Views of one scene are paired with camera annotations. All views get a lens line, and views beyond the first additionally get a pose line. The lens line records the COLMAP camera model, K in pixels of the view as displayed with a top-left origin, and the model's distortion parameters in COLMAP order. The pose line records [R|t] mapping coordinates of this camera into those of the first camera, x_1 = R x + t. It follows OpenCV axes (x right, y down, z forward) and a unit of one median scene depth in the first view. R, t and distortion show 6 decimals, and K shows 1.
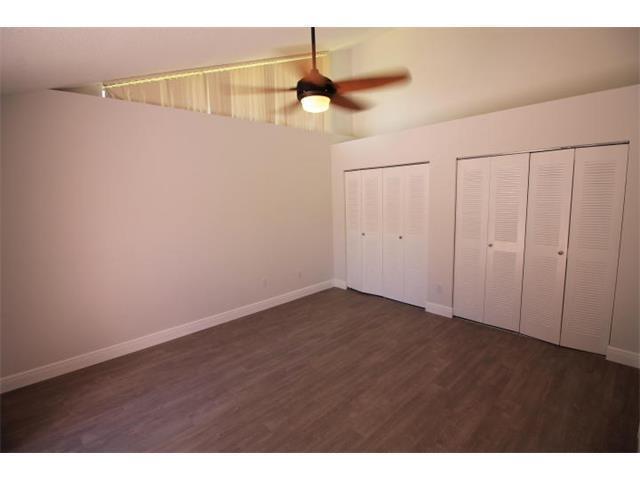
lens RADIAL K [[306.5, 0, 314.1], [0, 306.5, 234.7], [0, 0, 1]] dist [-0.014951, 0.000042]
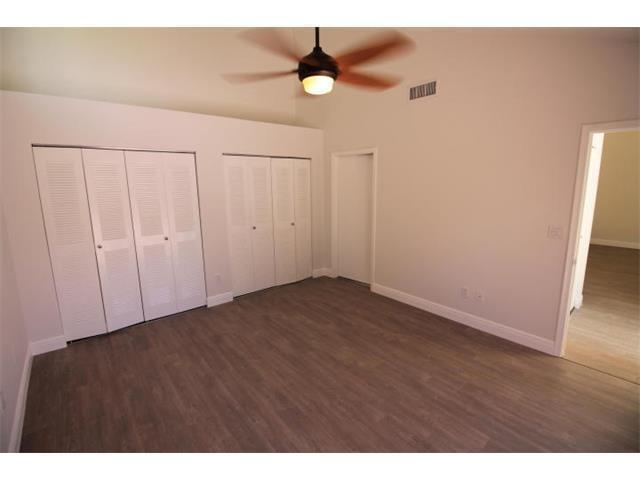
lens RADIAL K [[306.5, 0, 314.1], [0, 306.5, 242.6], [0, 0, 1]] dist [-0.014951, 0.000042]
pose [[0.020156, -0.161715, 0.986632, -0.721837], [0.139210, 0.977673, 0.157403, -0.076123], [-0.990058, 0.134176, 0.042218, 0.767054]]
